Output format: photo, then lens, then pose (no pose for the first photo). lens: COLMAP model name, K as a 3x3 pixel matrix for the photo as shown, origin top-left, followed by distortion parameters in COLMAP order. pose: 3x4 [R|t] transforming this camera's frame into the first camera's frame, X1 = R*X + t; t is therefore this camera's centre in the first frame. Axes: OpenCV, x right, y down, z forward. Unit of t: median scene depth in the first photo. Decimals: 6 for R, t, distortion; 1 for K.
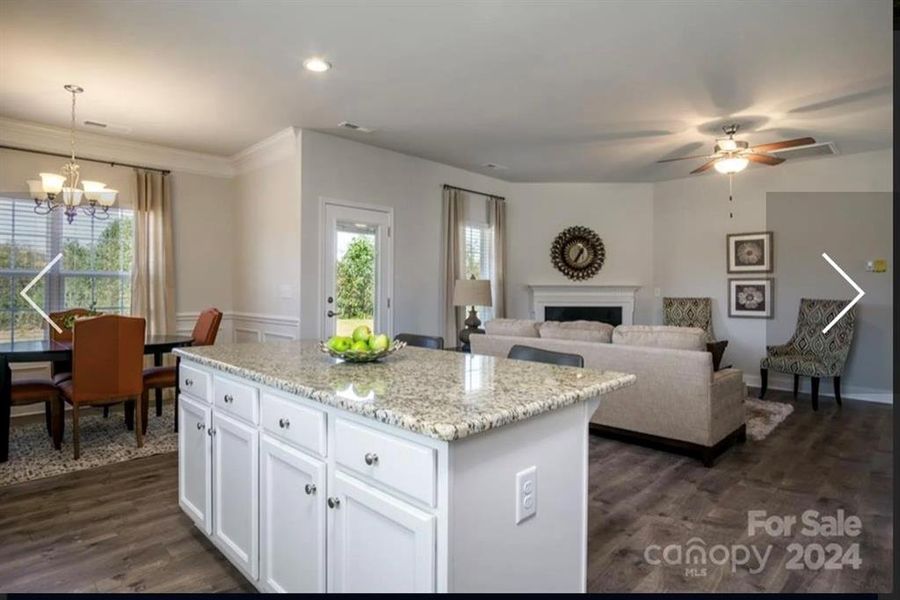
lens RADIAL K [[484.4, 0, 450.0], [0, 484.4, 300.0], [0, 0, 1]] dist [0.001820, -0.000052]
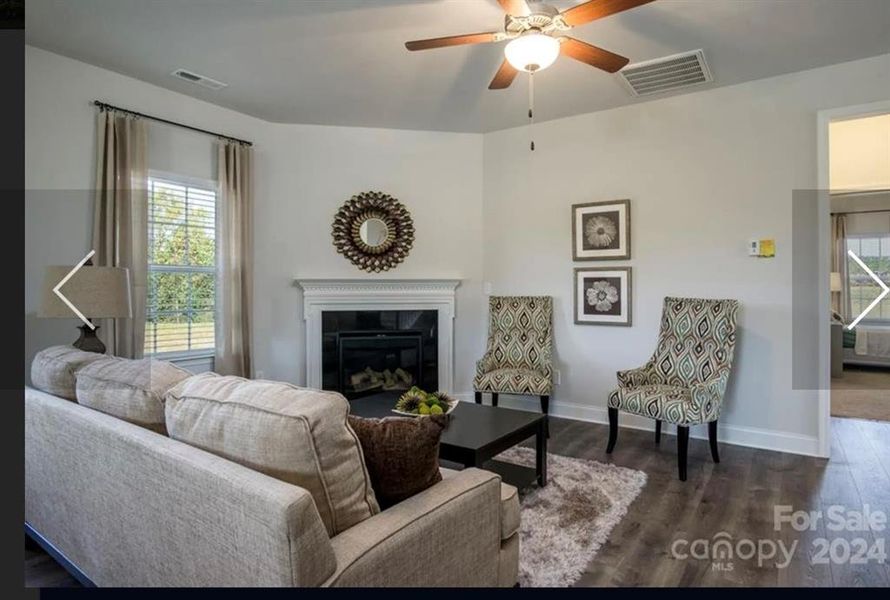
lens RADIAL K [[494.3, 0, 445.9], [0, 494.3, 299.6], [0, 0, 1]] dist [-0.033595, -0.000087]
pose [[0.983680, -0.009257, 0.179691, 0.265773], [0.008545, 0.999952, 0.004734, -0.004452], [-0.179726, -0.003121, 0.983712, 0.338540]]
